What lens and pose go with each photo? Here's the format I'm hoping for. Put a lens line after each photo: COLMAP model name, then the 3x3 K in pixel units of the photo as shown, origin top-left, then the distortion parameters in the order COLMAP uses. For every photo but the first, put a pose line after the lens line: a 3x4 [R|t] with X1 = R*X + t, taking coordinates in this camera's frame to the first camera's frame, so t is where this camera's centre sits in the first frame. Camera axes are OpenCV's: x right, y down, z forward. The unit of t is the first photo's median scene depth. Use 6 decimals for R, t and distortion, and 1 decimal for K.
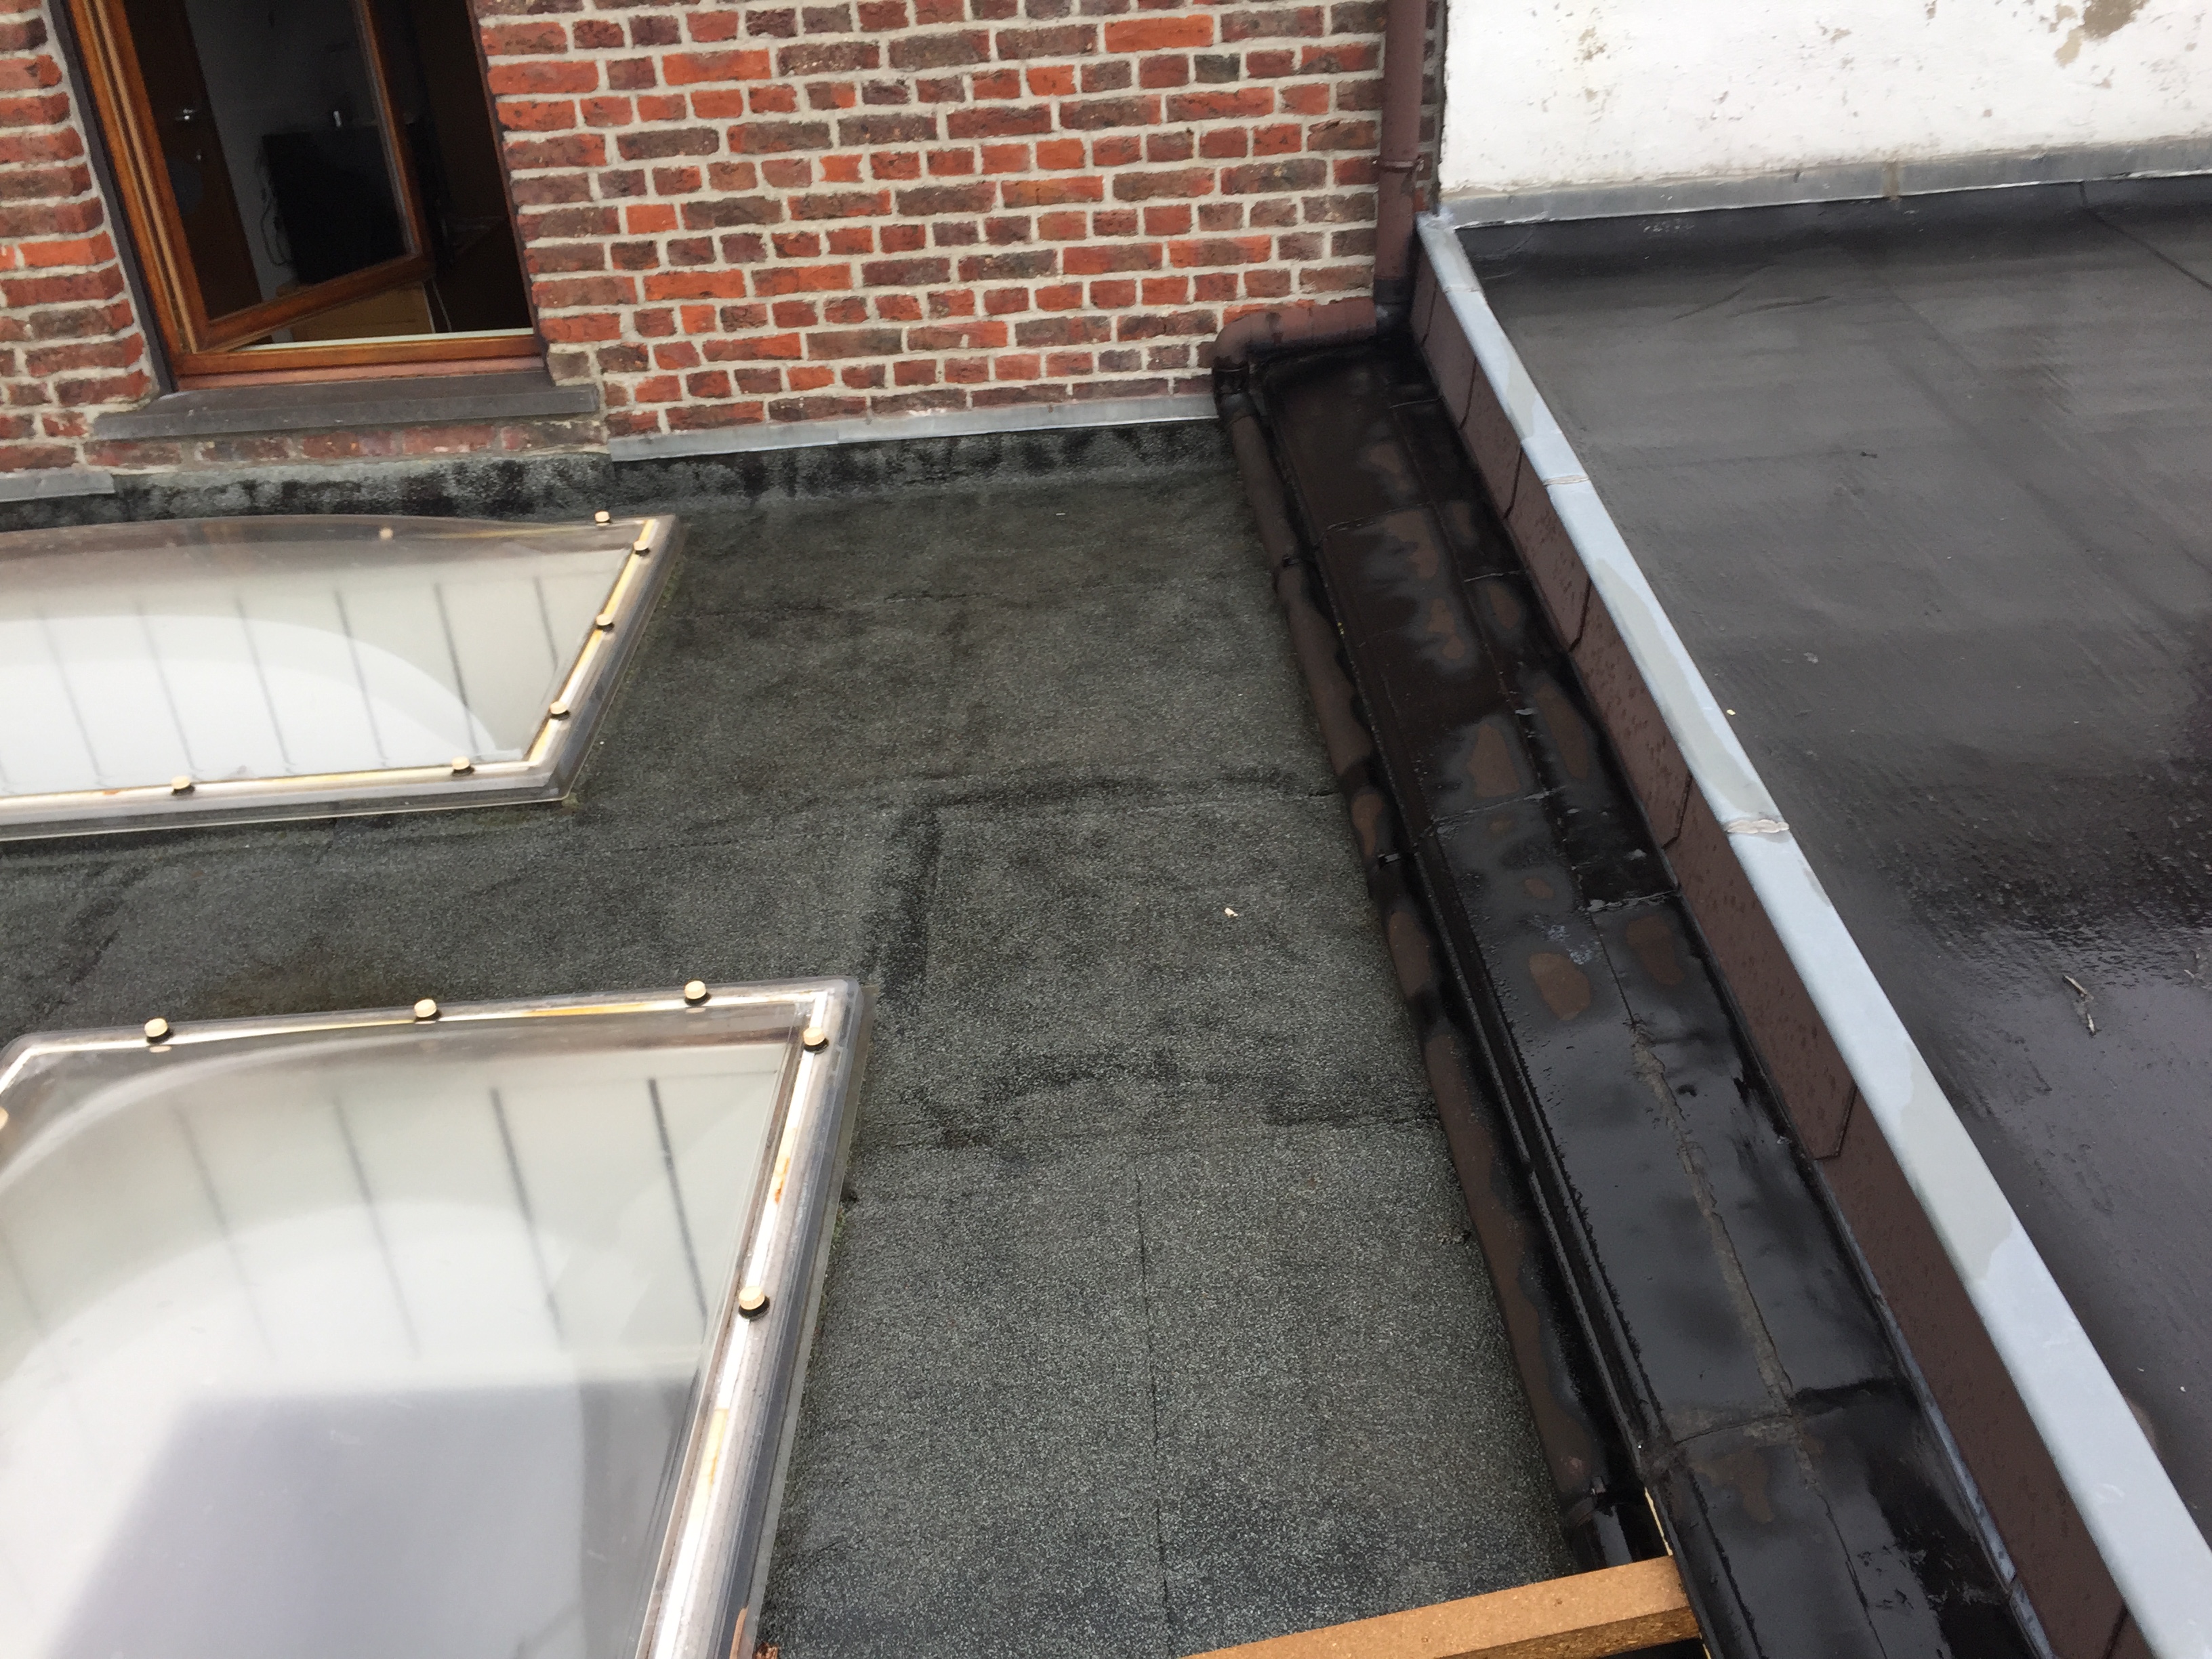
lens RADIAL K [[1905.9, 0, 1119.9], [0, 1905.9, 805.6], [0, 0, 1]] dist [0.116104, -0.182958]
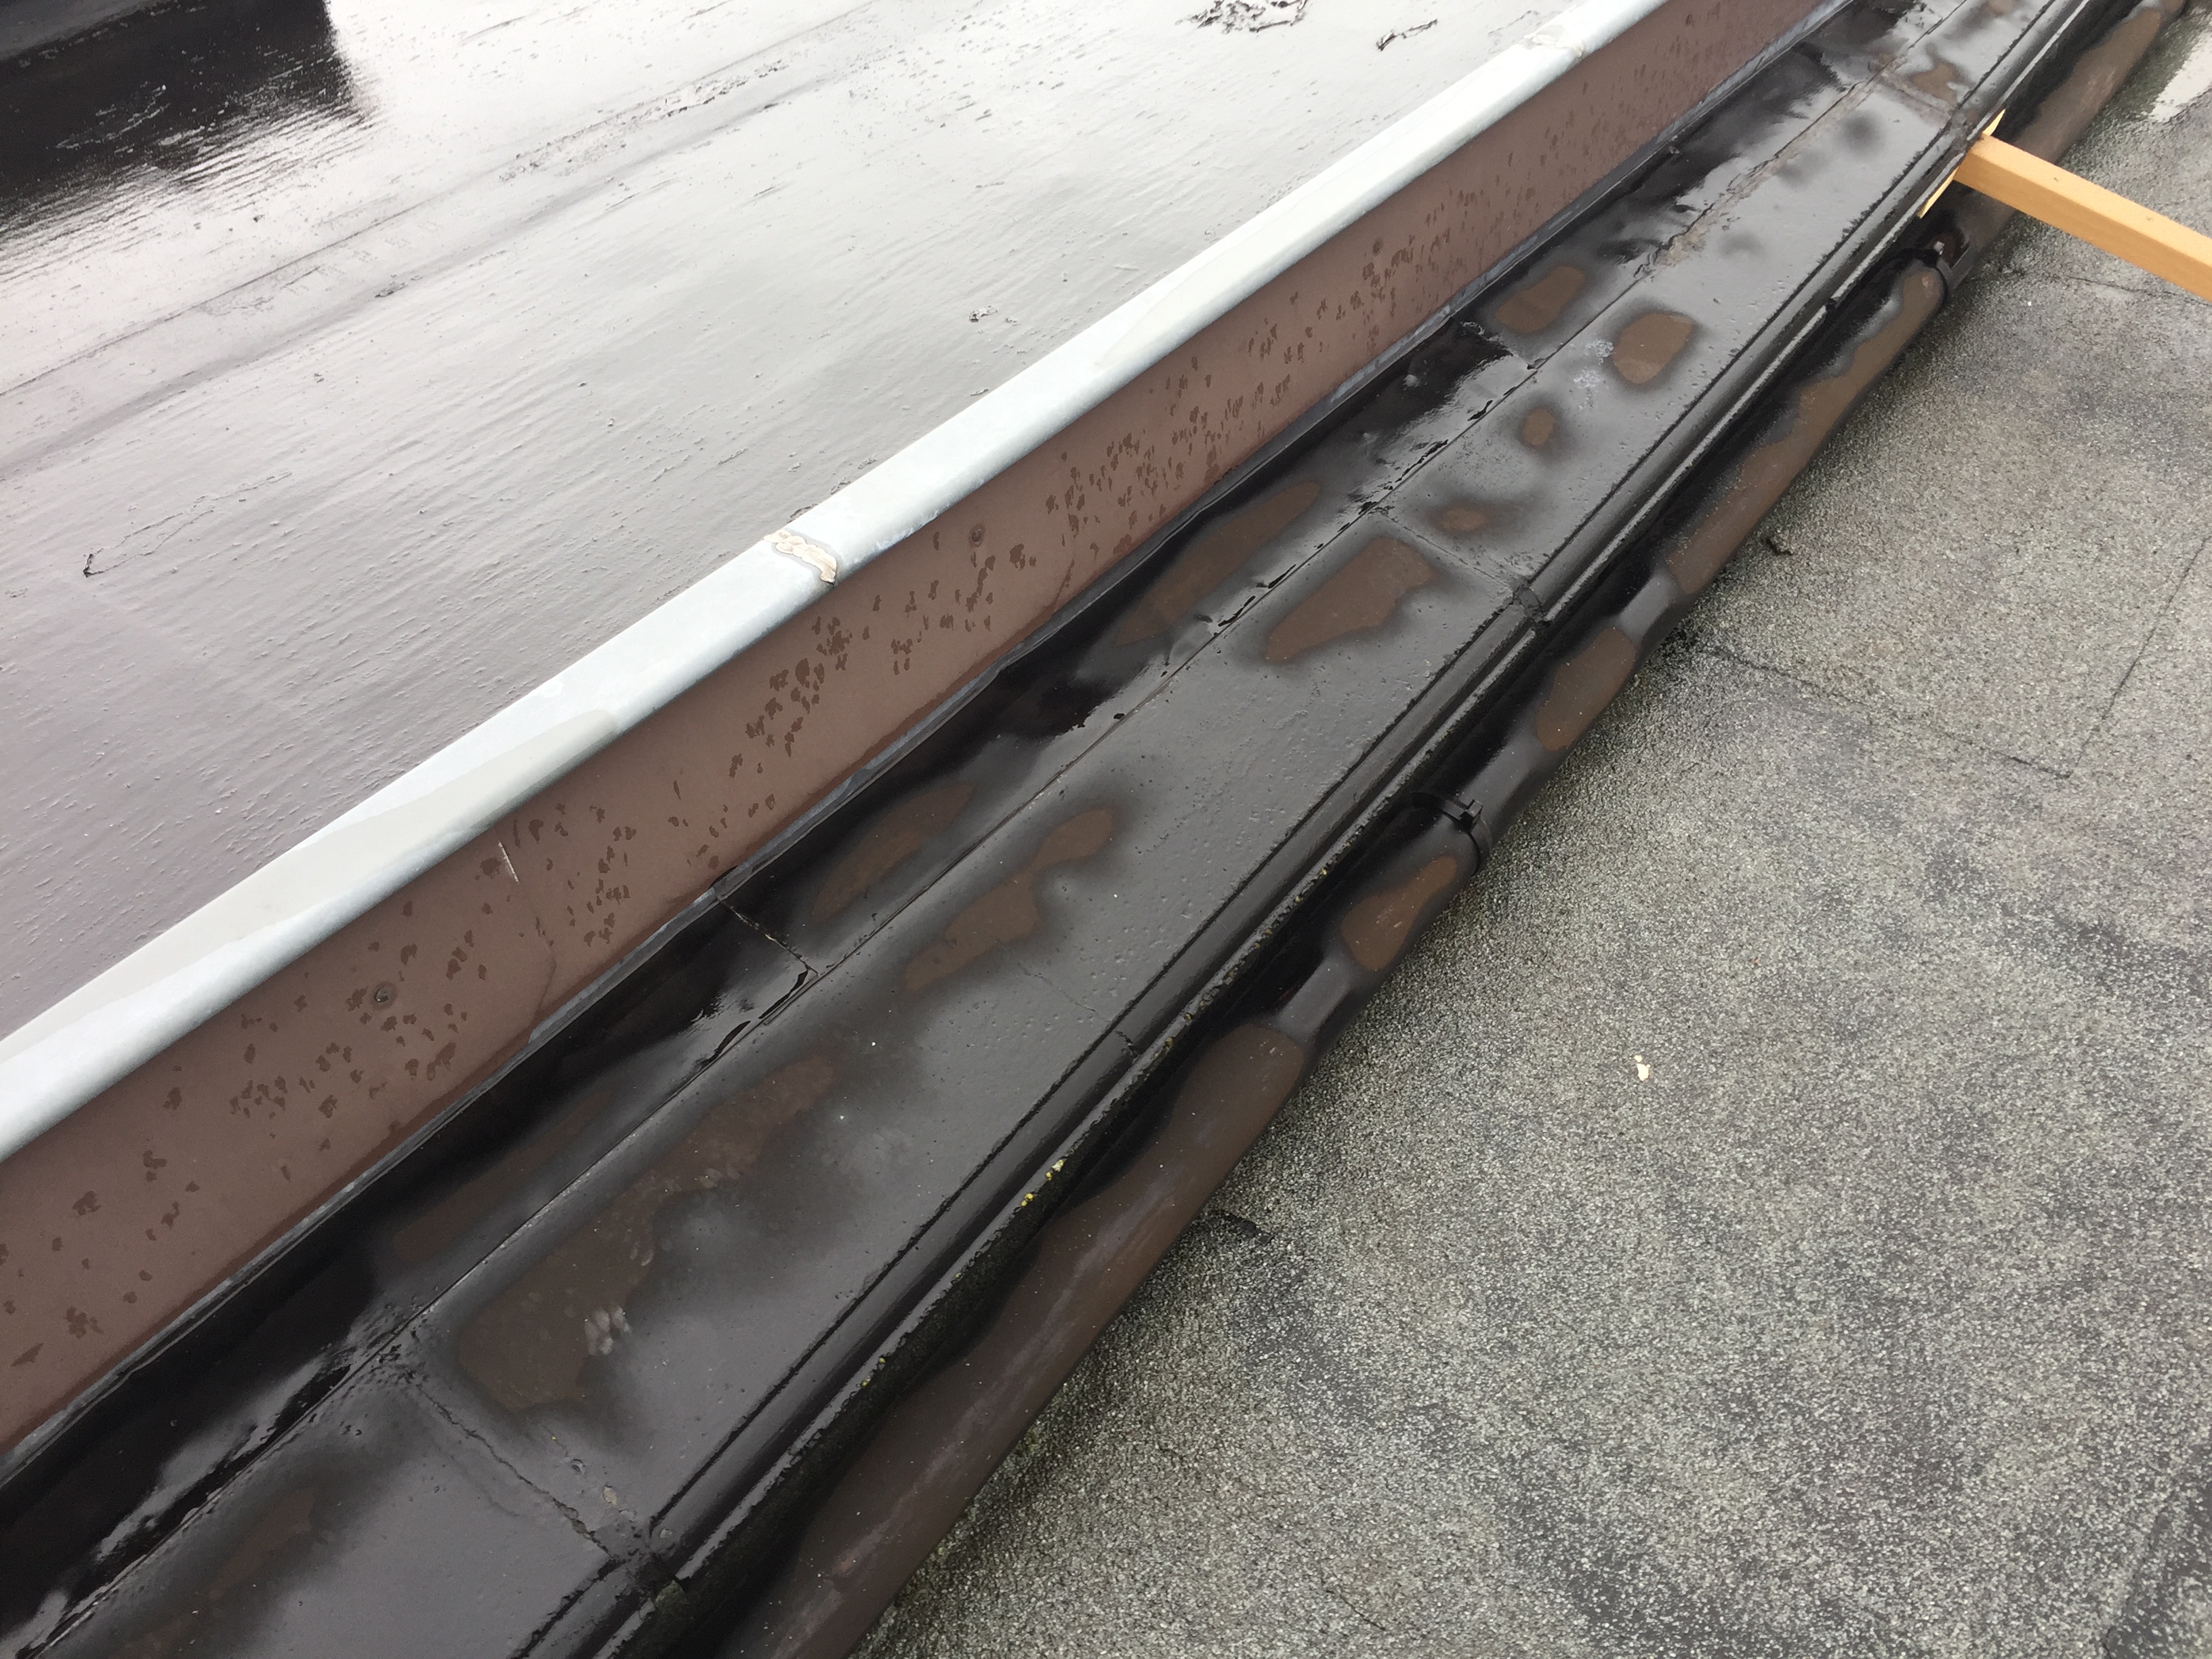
lens RADIAL K [[1905.9, 0, 1119.9], [0, 1905.9, 805.6], [0, 0, 1]] dist [0.116104, -0.182958]
pose [[-0.772648, -0.458668, 0.438906, -0.026949], [0.339145, 0.286220, 0.896135, -0.392045], [-0.536653, 0.841250, -0.065592, 0.785844]]
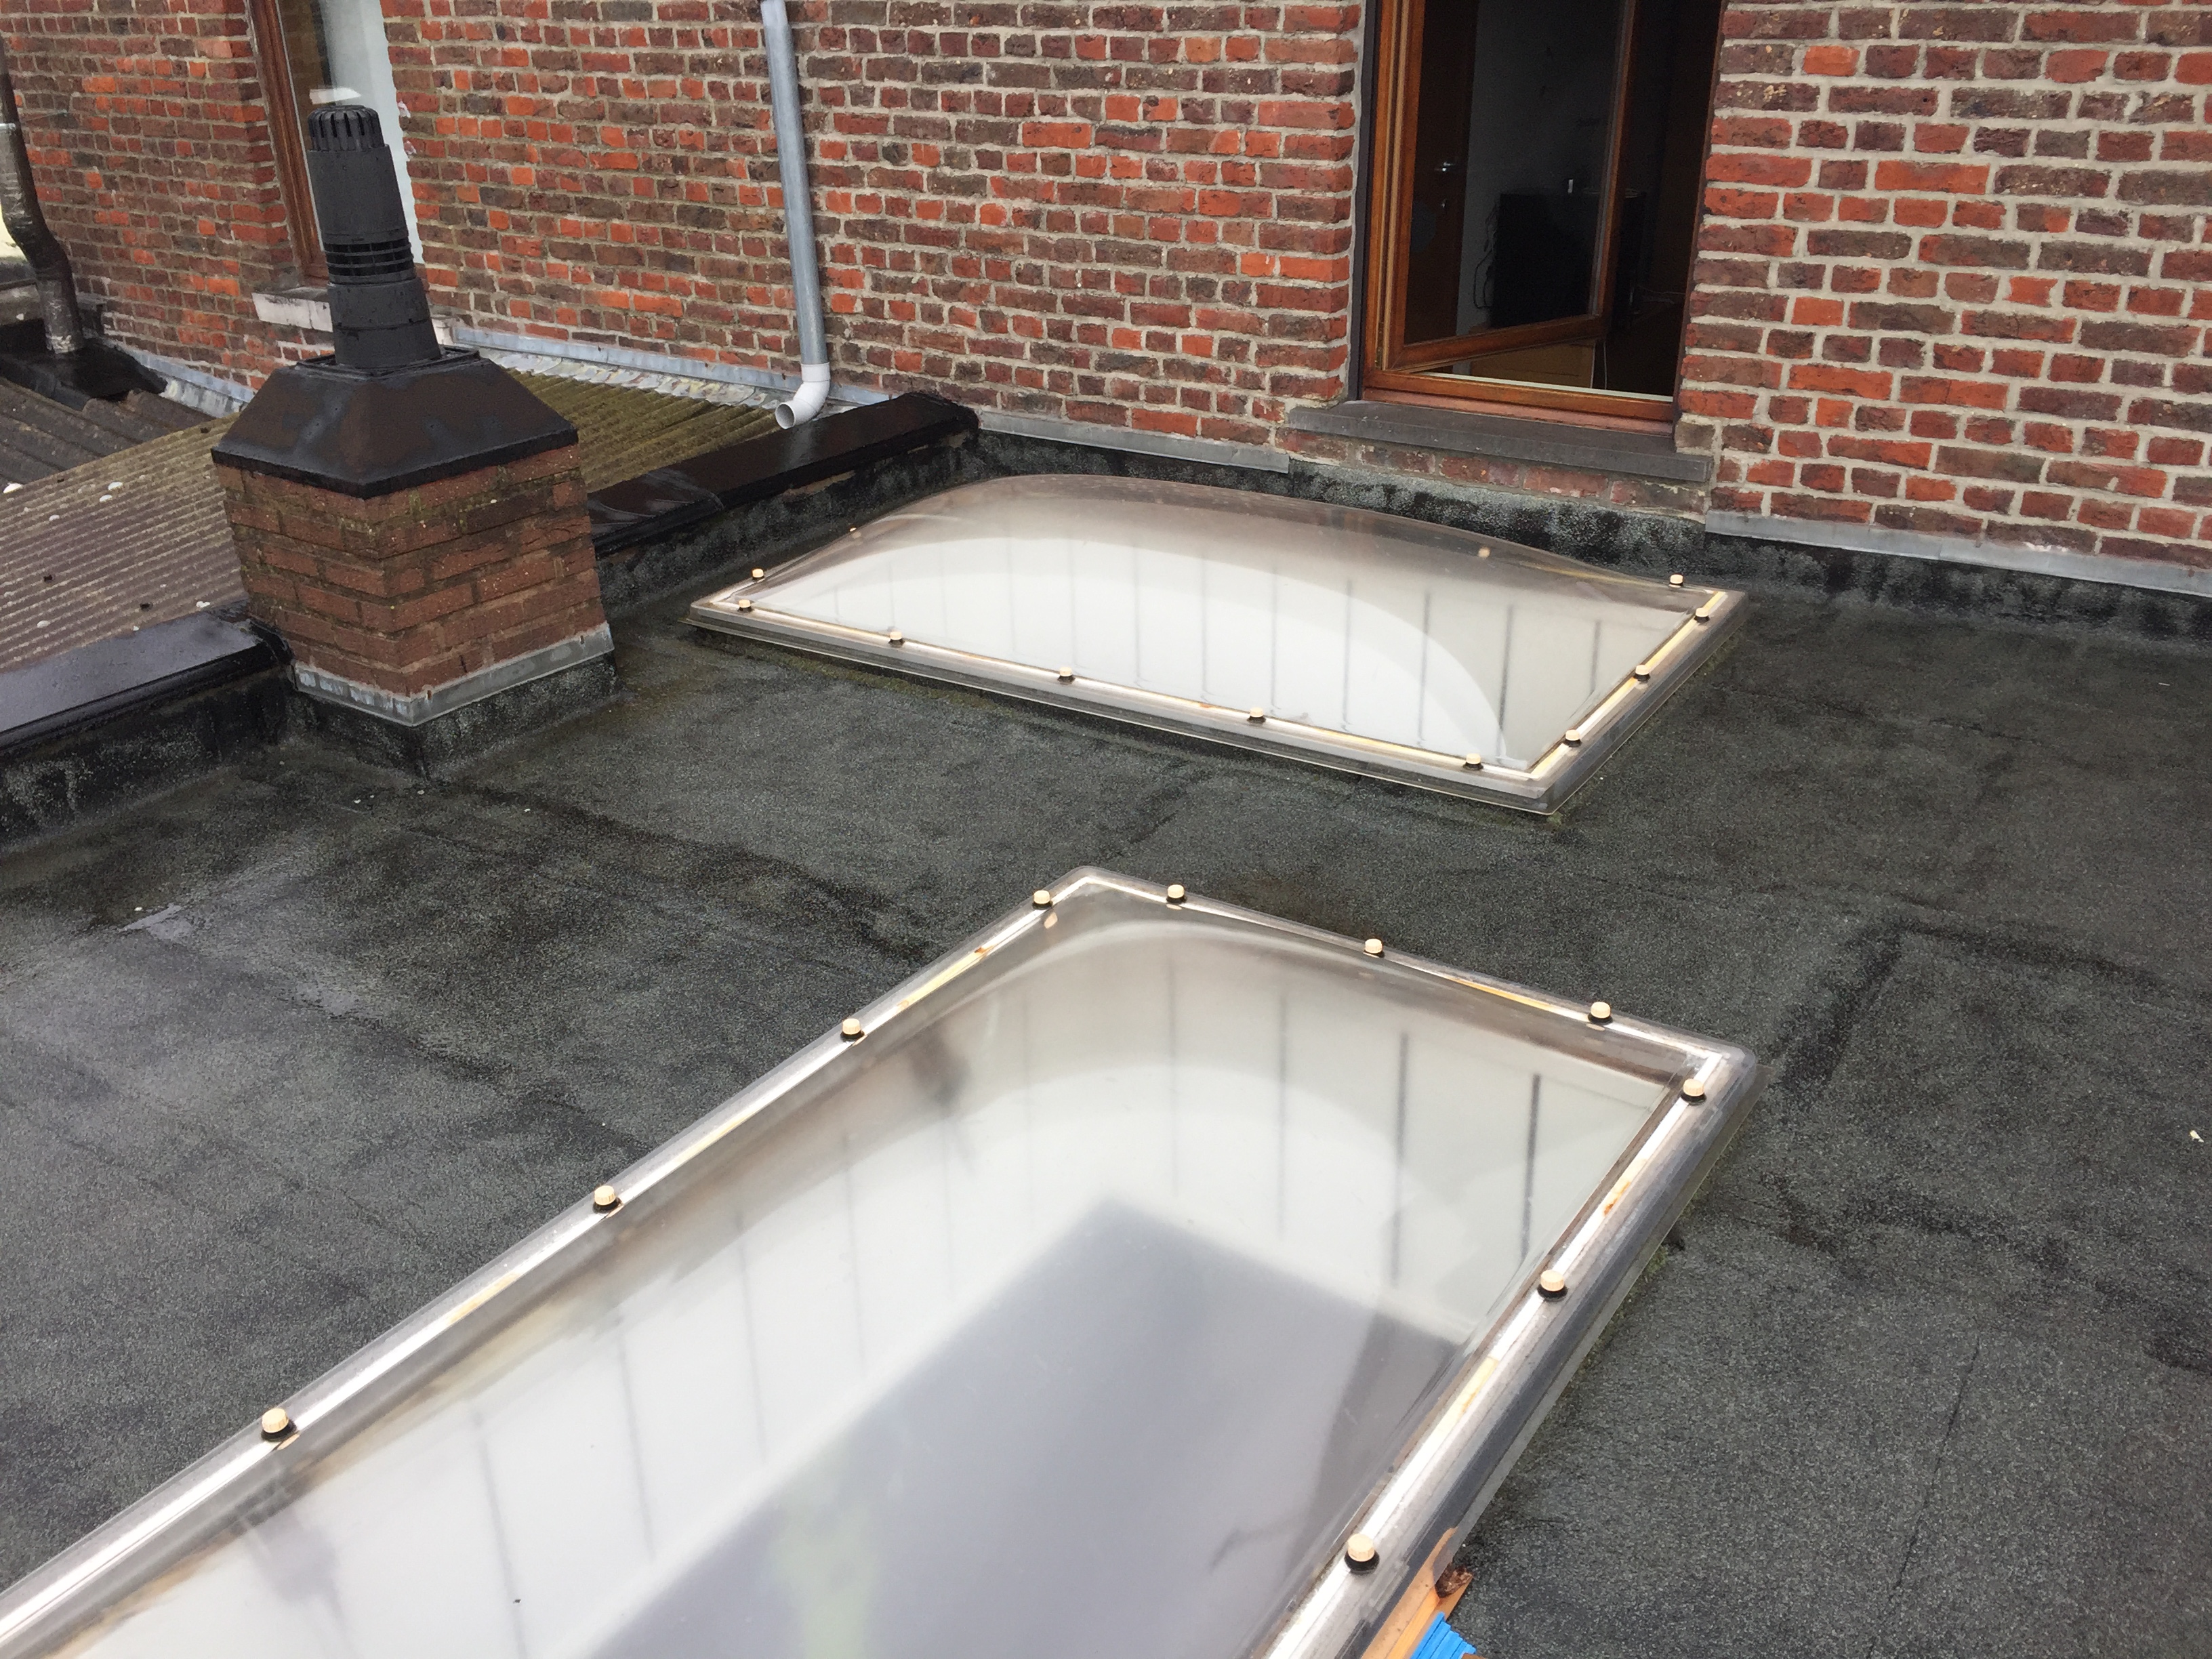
lens RADIAL K [[1905.9, 0, 1119.9], [0, 1905.9, 805.6], [0, 0, 1]] dist [0.116104, -0.182958]
pose [[0.822295, 0.280677, -0.495026, 0.037331], [-0.300396, 0.952920, 0.041307, 0.016259], [0.483314, 0.114738, 0.867896, -0.046111]]
